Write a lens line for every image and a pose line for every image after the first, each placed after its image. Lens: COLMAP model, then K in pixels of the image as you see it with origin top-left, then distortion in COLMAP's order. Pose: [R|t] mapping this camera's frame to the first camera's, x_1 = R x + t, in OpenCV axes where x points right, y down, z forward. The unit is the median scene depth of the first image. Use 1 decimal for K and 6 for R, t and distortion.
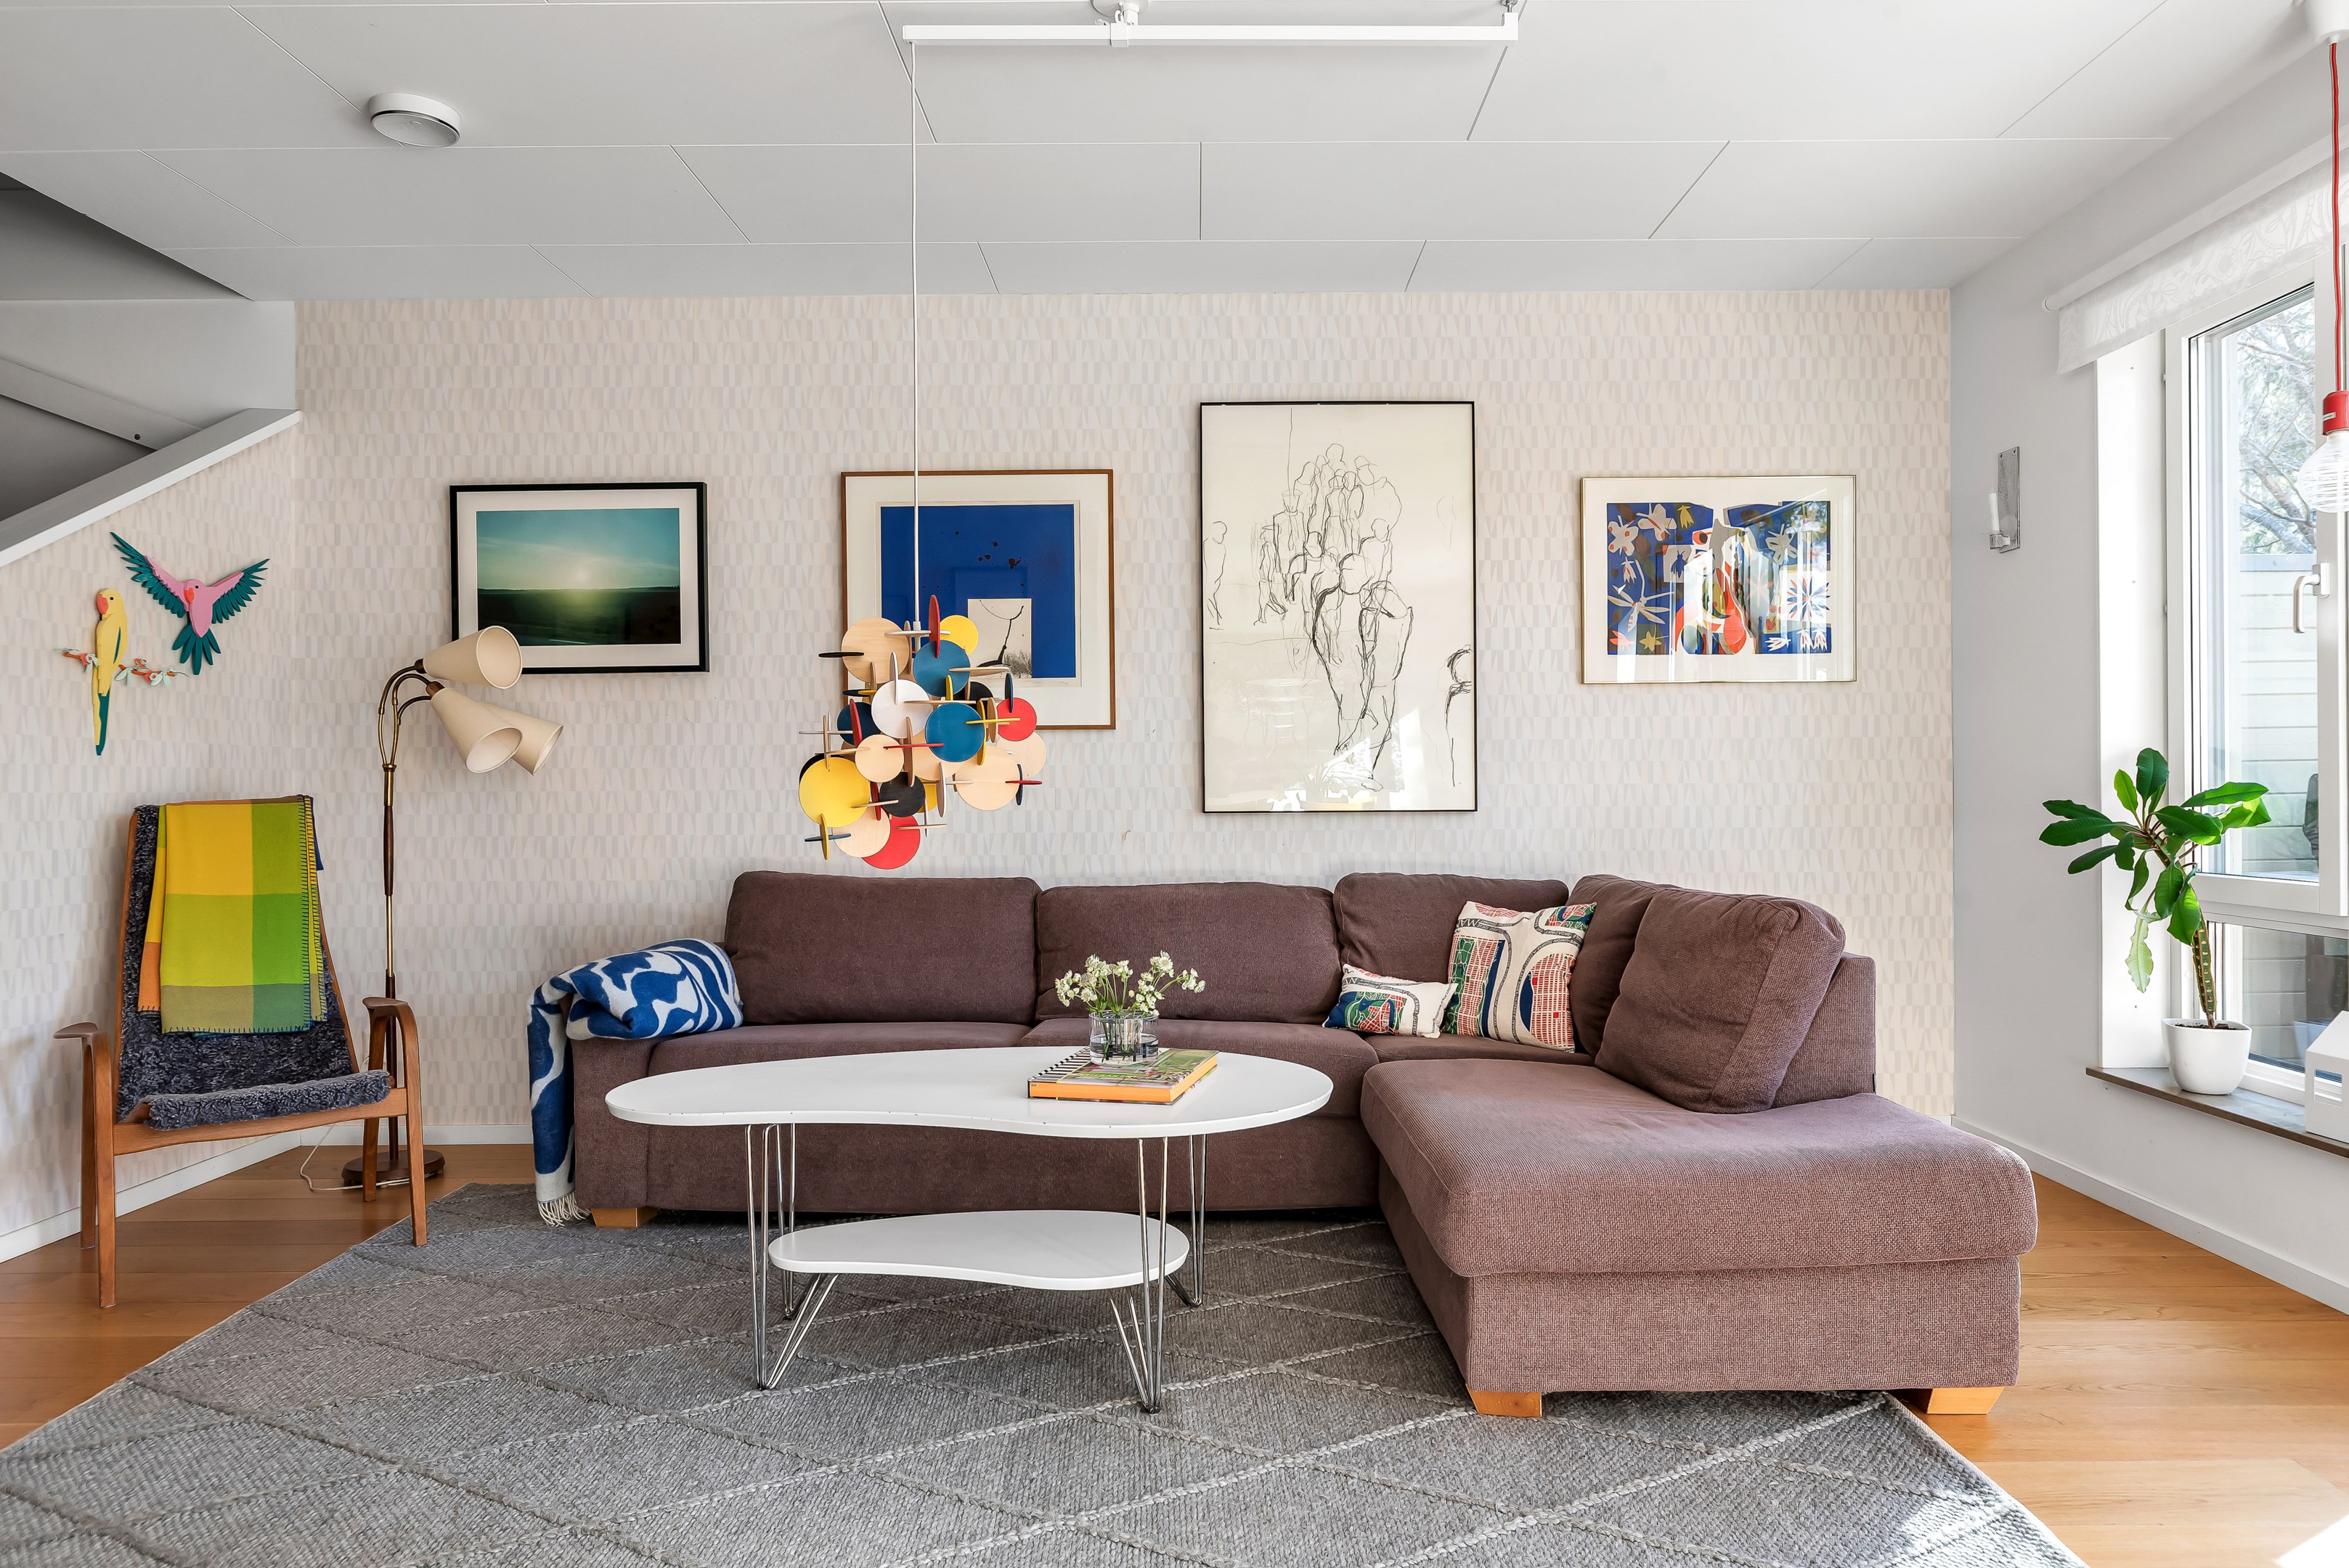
lens RADIAL K [[1447.9, 0, 1193.8], [0, 1447.9, 787.8], [0, 0, 1]] dist [-0.006715, 0.007282]
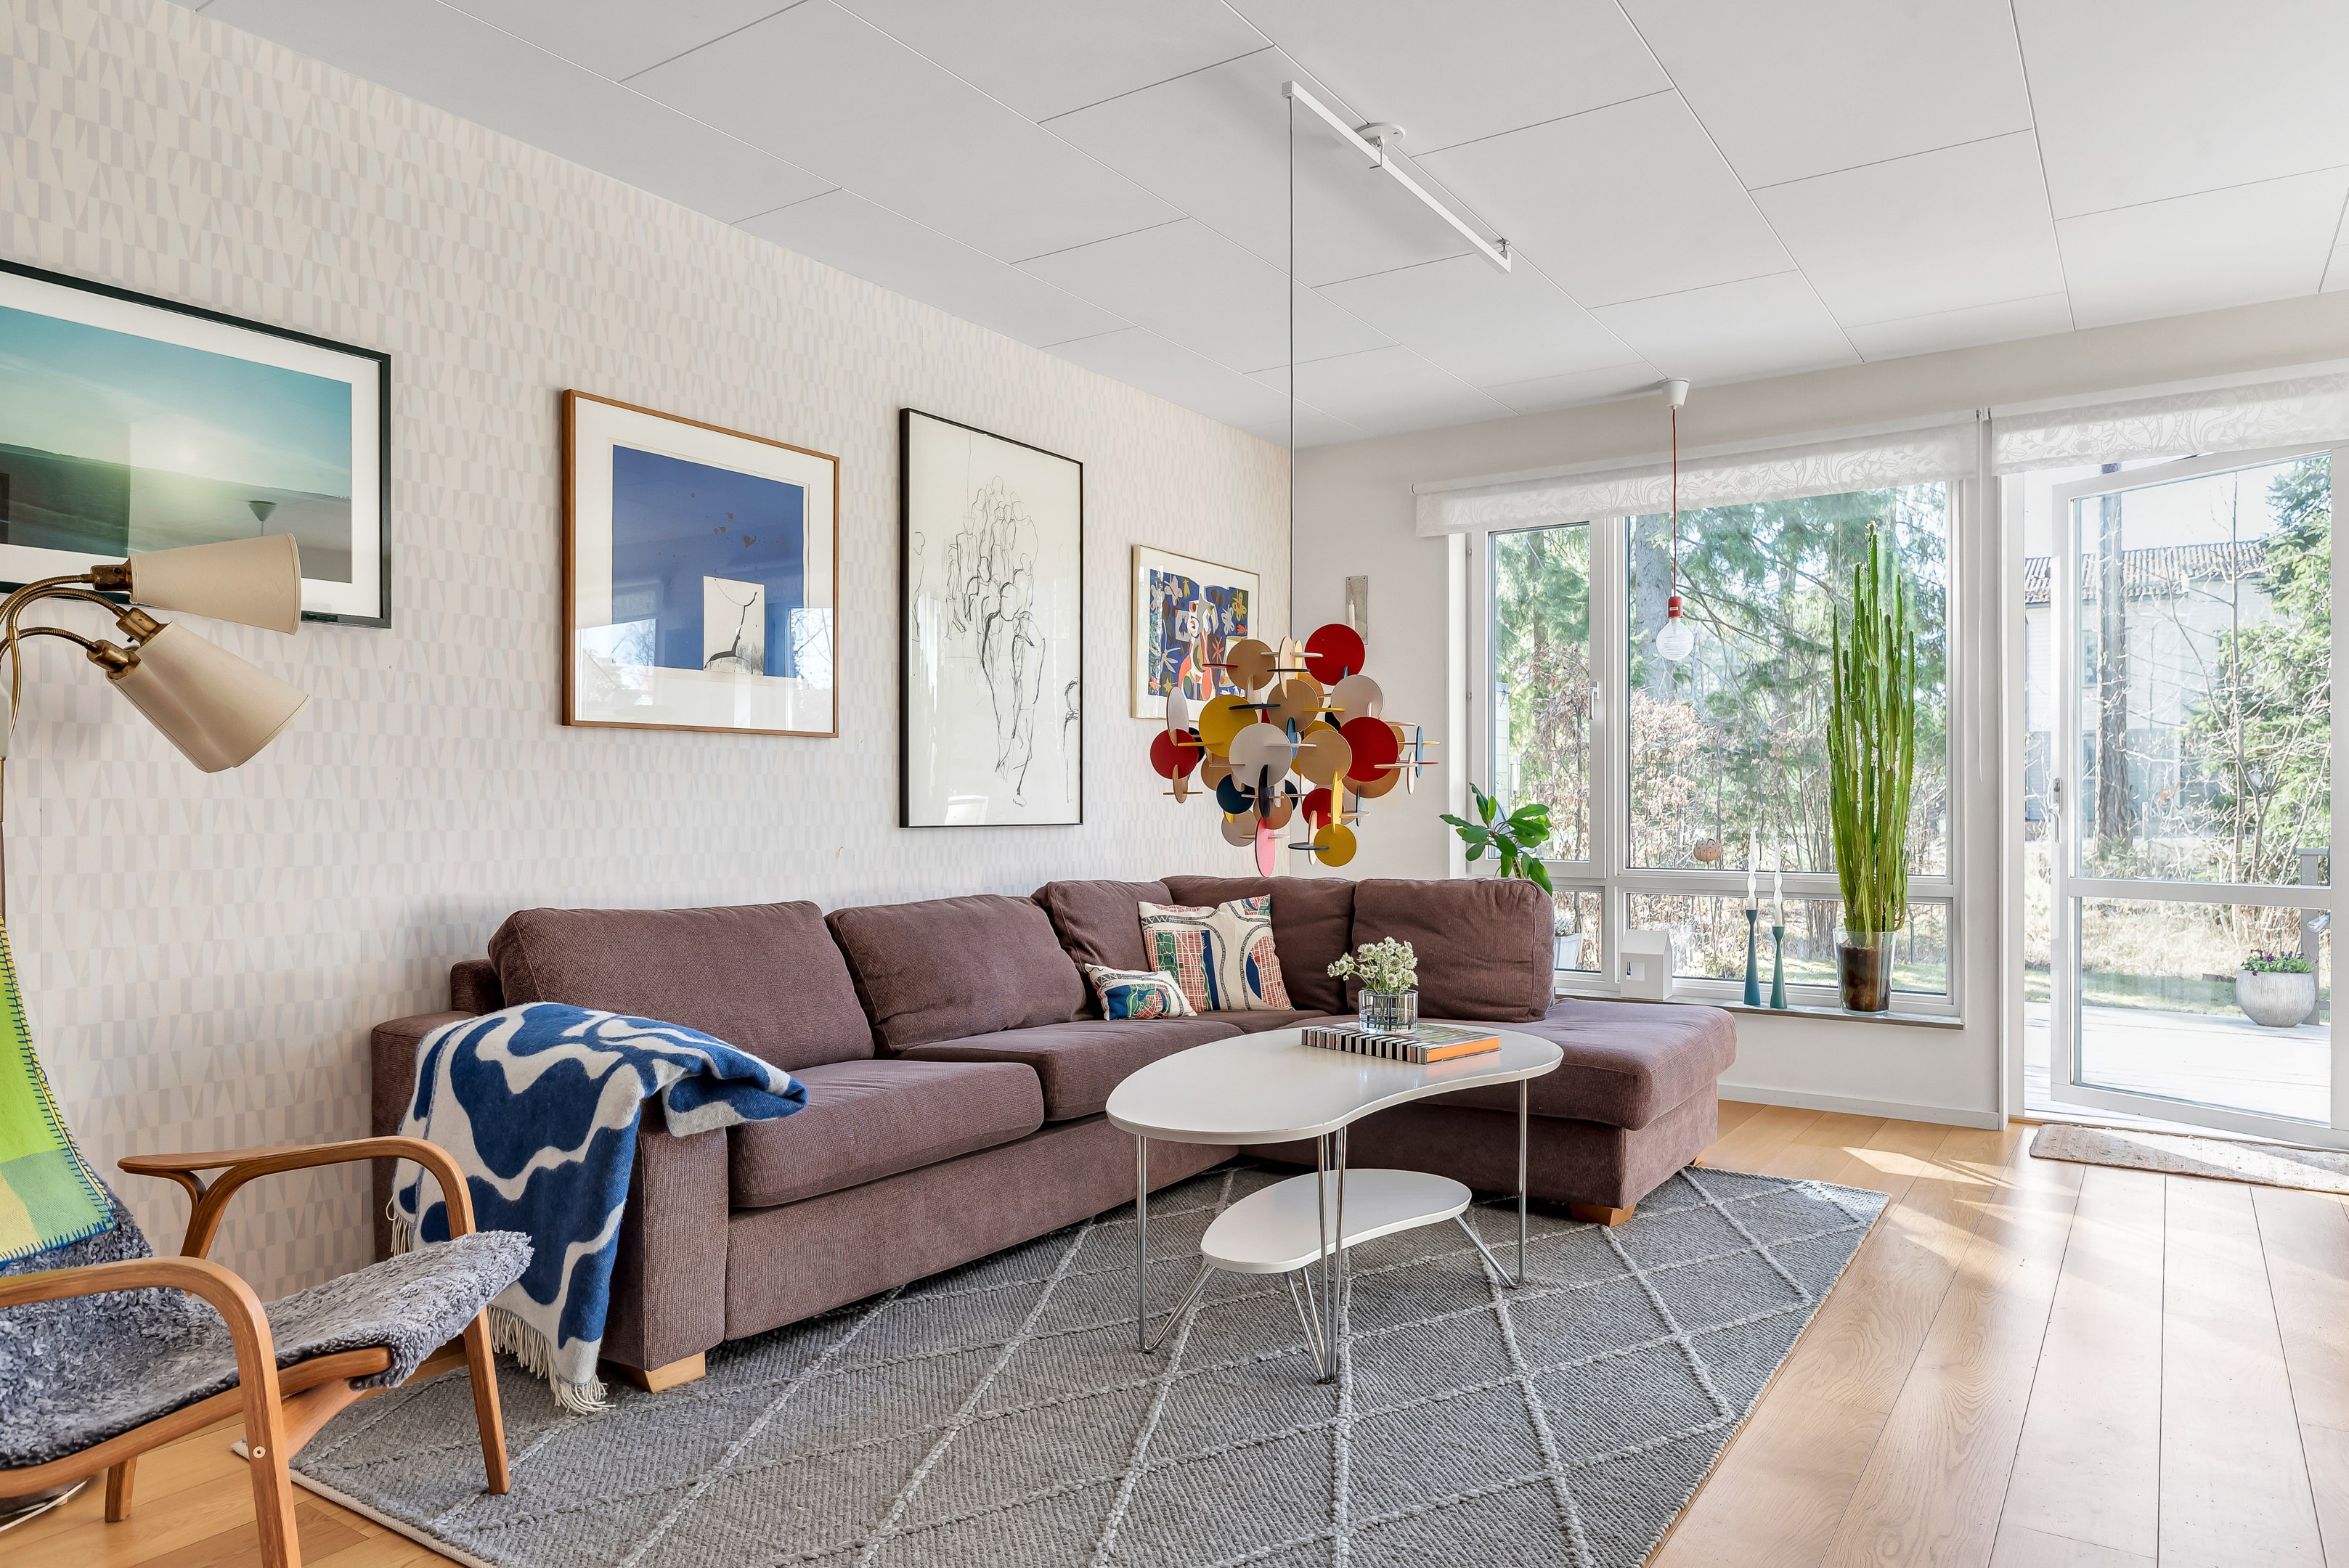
lens RADIAL K [[1447.9, 0, 1210.3], [0, 1447.9, 804.3], [0, 0, 1]] dist [-0.006715, 0.007282]
pose [[0.554809, 0.006903, 0.831949, -0.692005], [-0.005387, 0.999974, -0.004704, 0.005267], [-0.831960, -0.001872, 0.554832, 0.286654]]
